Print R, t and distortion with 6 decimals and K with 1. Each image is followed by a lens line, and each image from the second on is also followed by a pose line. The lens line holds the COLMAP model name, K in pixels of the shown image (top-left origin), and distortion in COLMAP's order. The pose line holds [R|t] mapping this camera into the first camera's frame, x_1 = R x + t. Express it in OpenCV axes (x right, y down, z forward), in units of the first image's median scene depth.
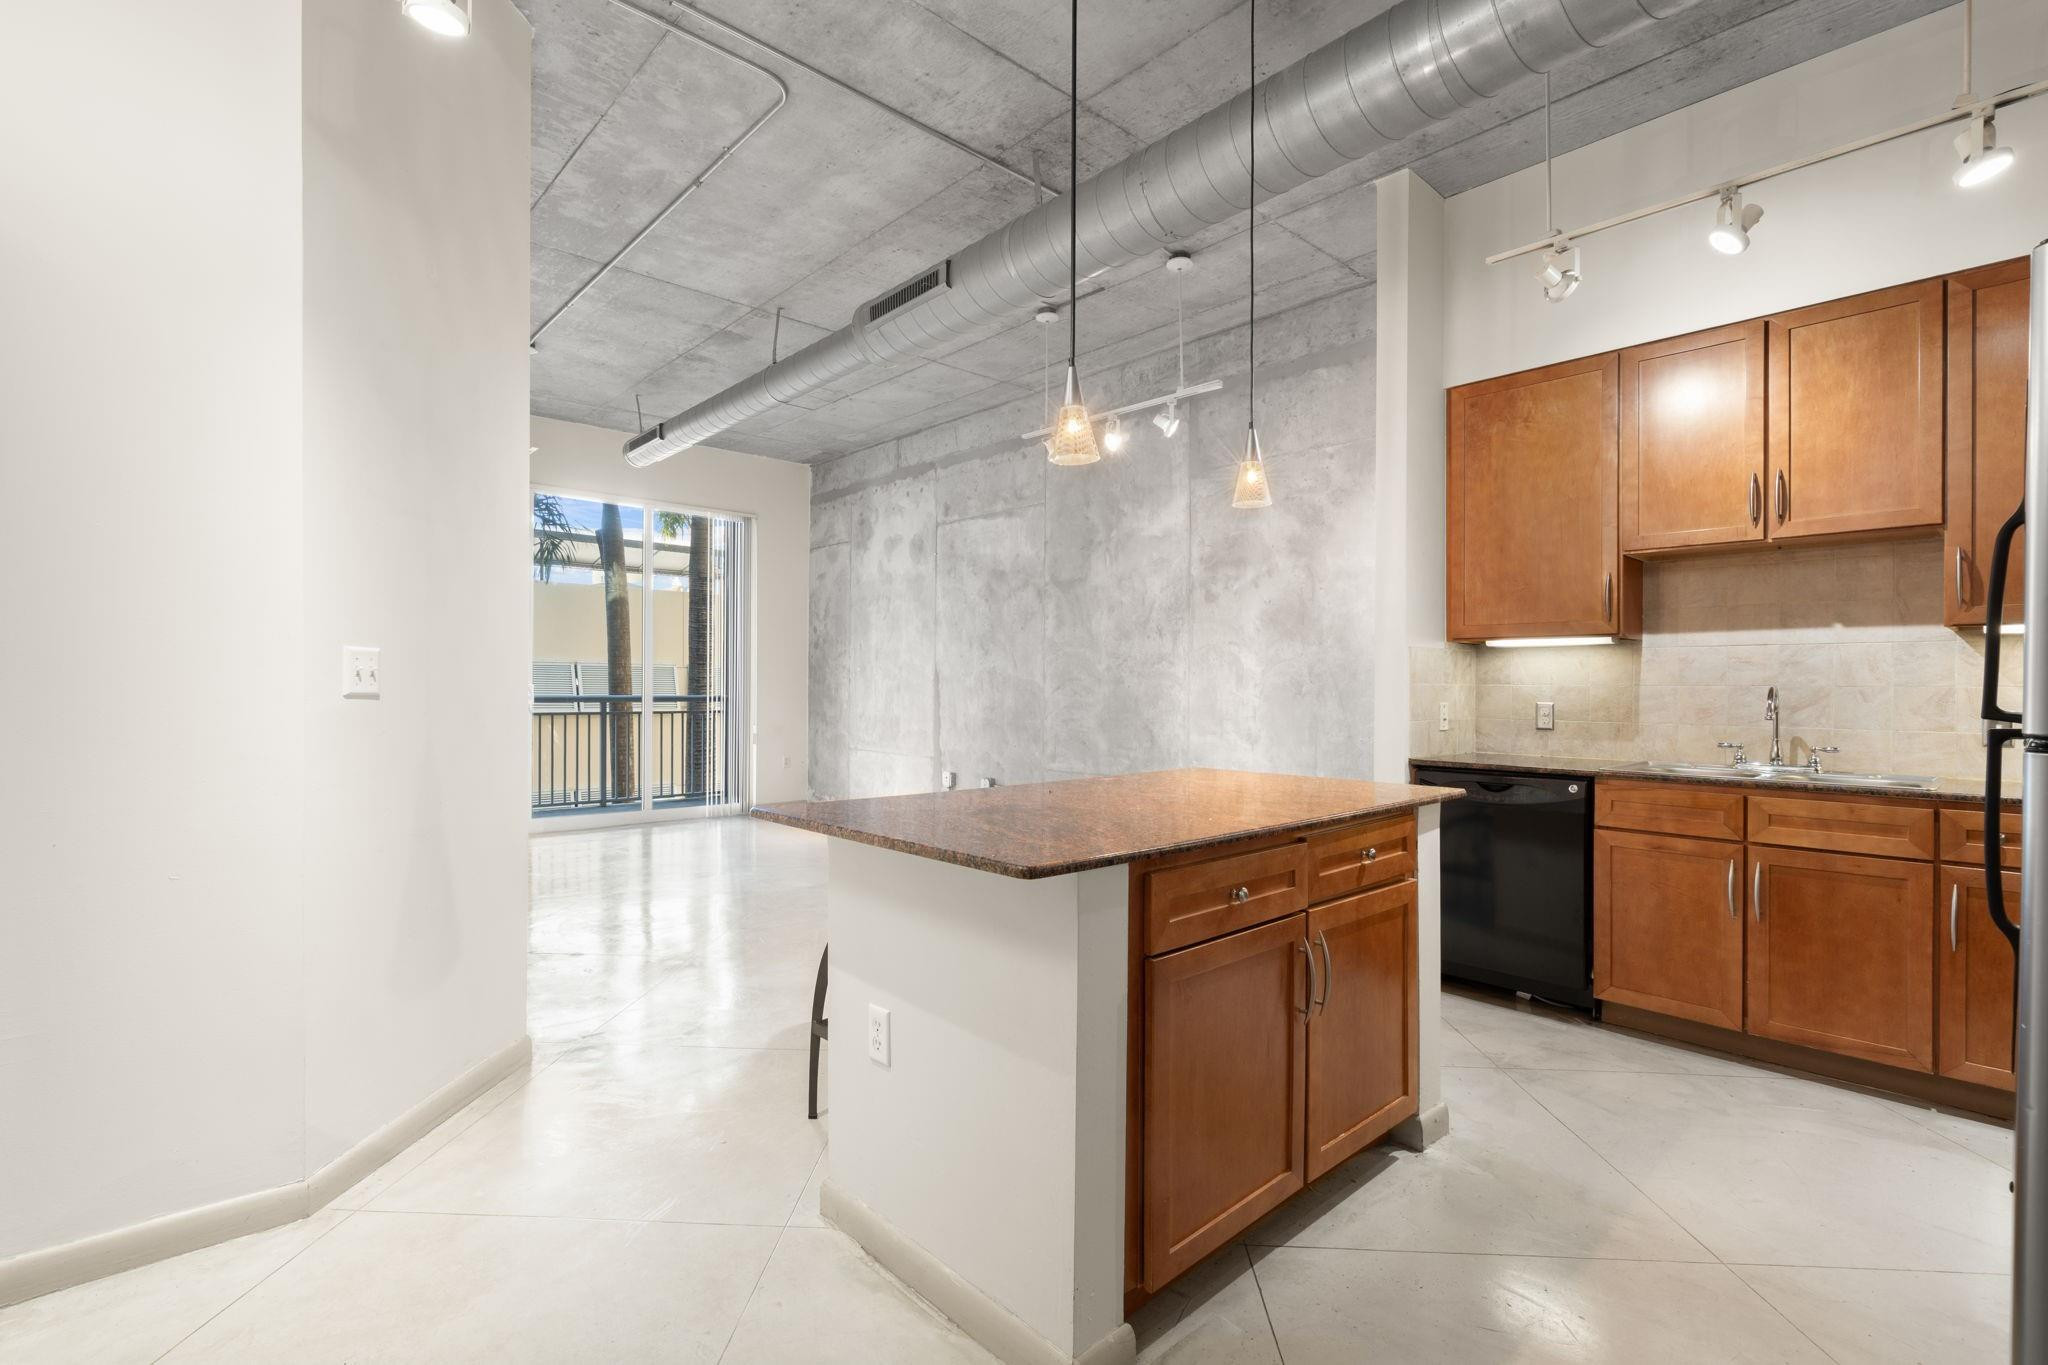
lens RADIAL K [[924.3, 0, 1006.5], [0, 924.3, 676.3], [0, 0, 1]] dist [-0.004724, 0.001734]
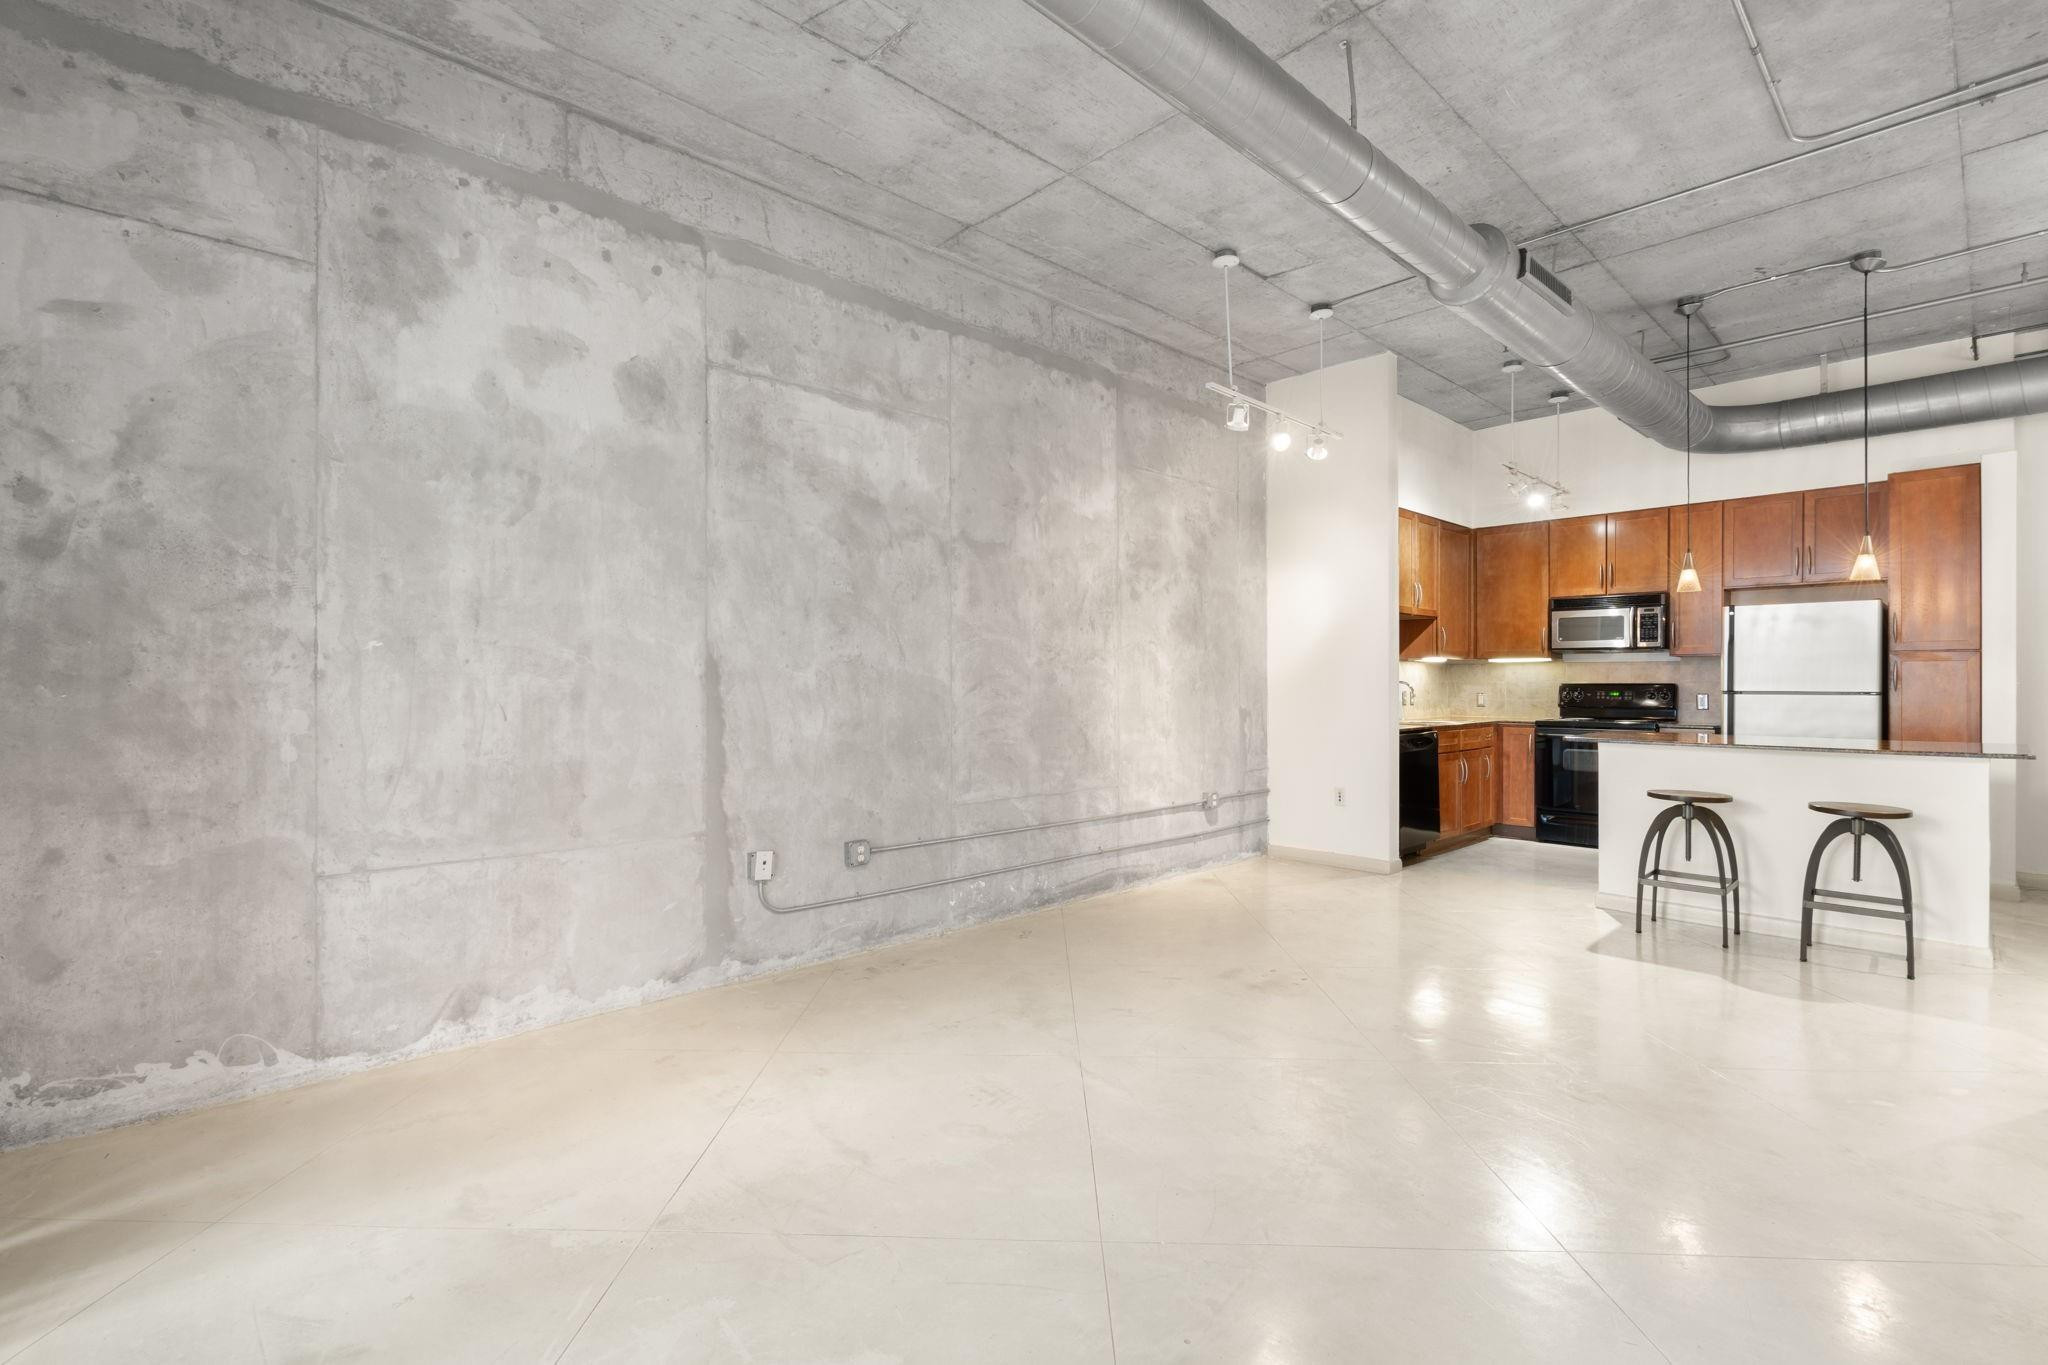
lens RADIAL K [[924.3, 0, 1012.9], [0, 924.3, 683.5], [0, 0, 1]] dist [-0.004724, 0.001734]
pose [[-0.014885, -0.002148, 0.999887, -0.813548], [-0.002620, 0.999994, 0.002109, 0.009054], [-0.999886, -0.002588, -0.014891, 1.196236]]
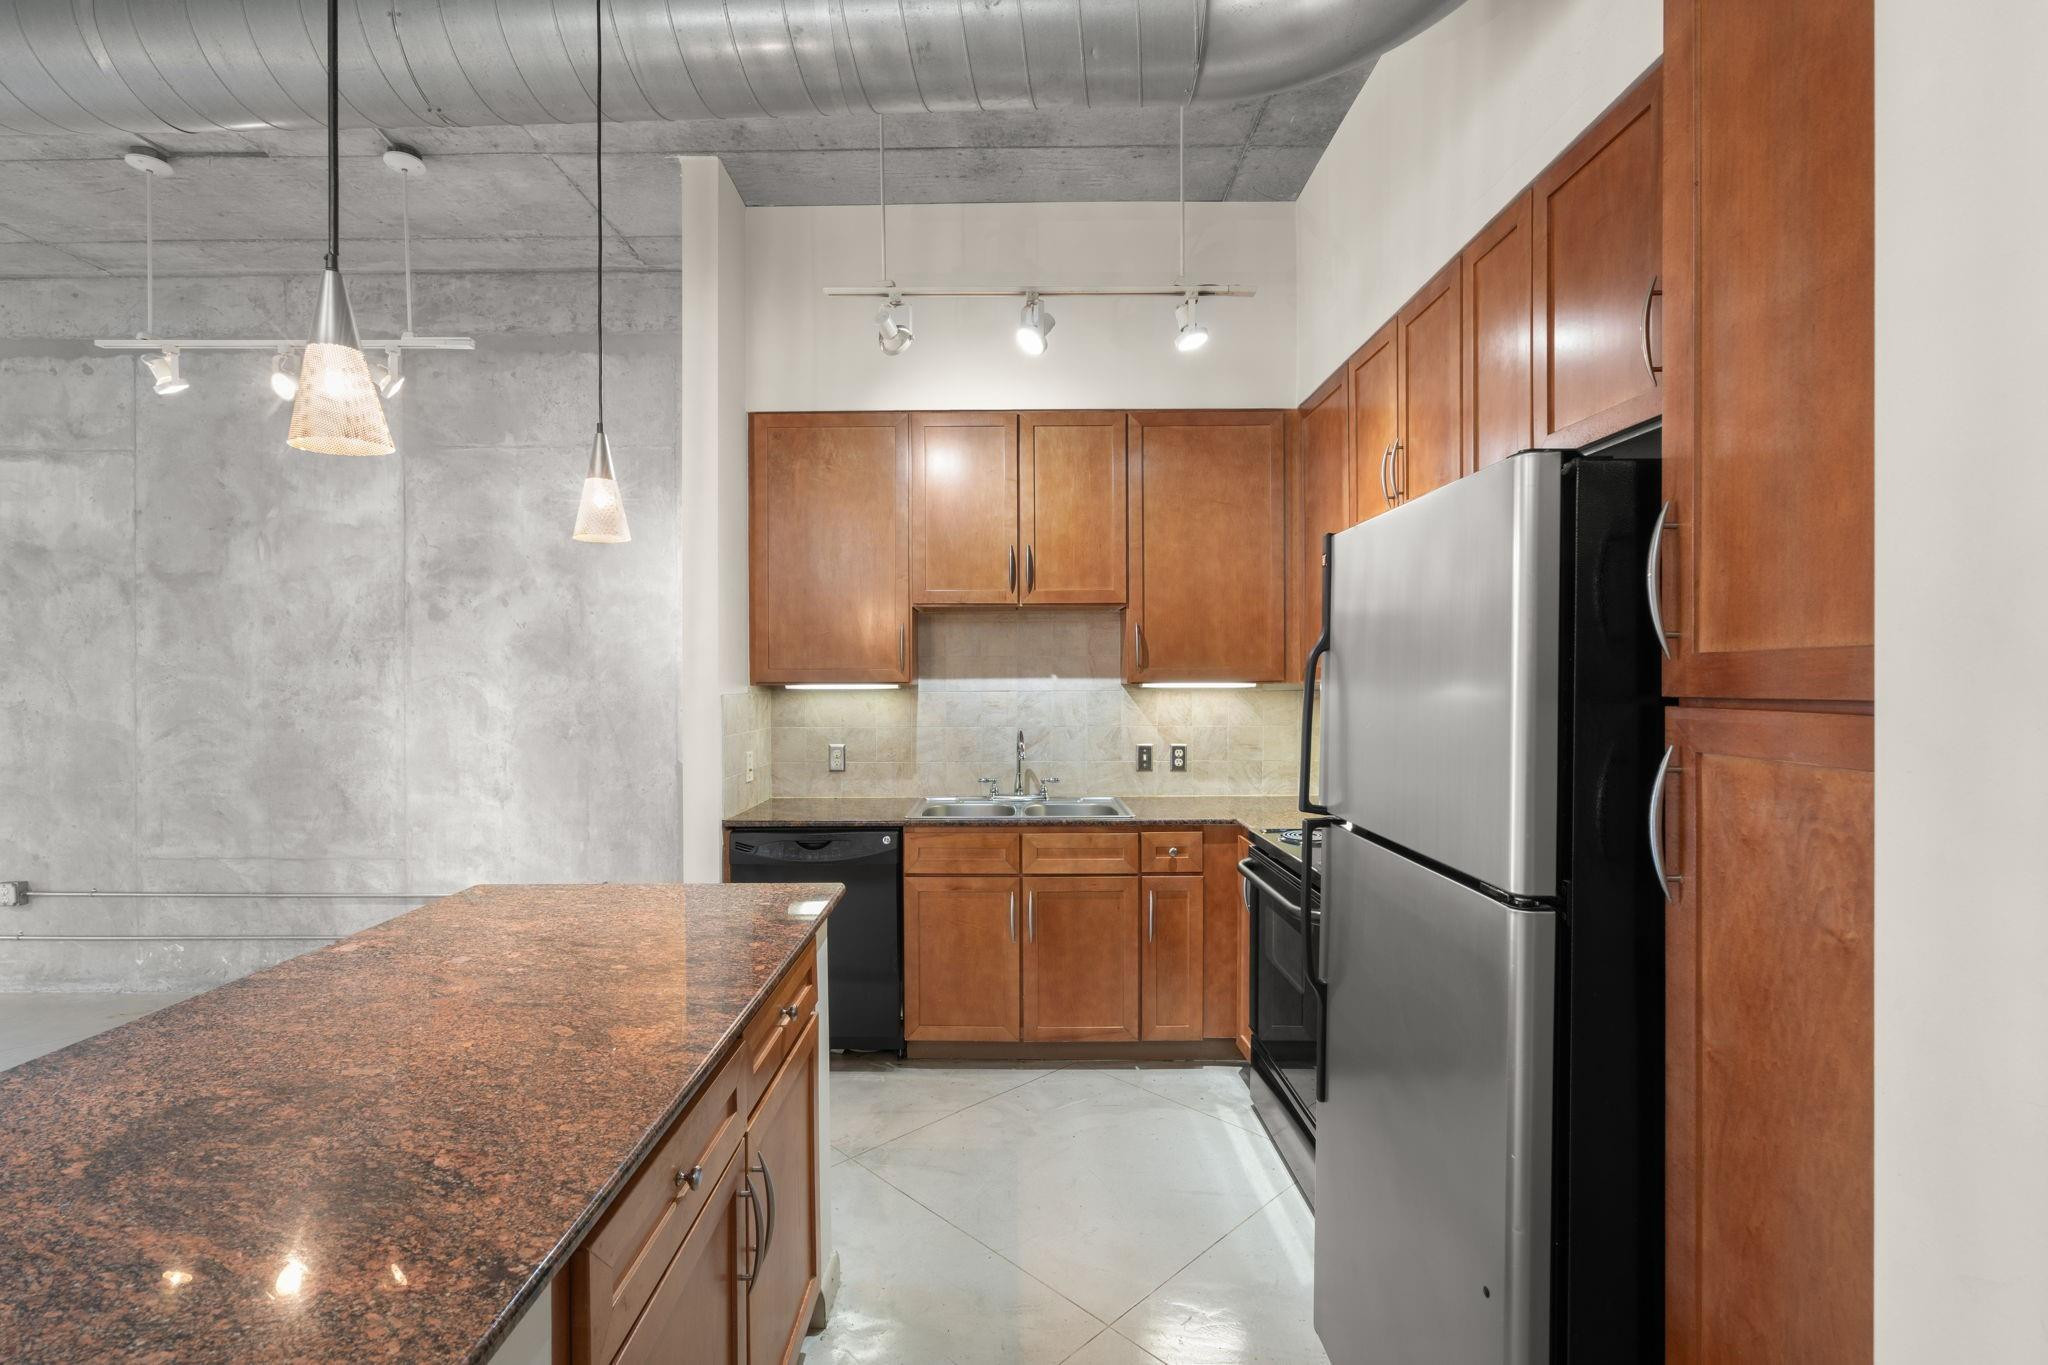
lens RADIAL K [[924.3, 0, 1006.3], [0, 924.3, 682.8], [0, 0, 1]] dist [-0.004724, 0.001734]
pose [[0.680402, -0.010943, 0.732757, -0.022613], [0.001853, 0.999911, 0.013212, -0.038778], [-0.732837, -0.007632, 0.680362, 0.131623]]
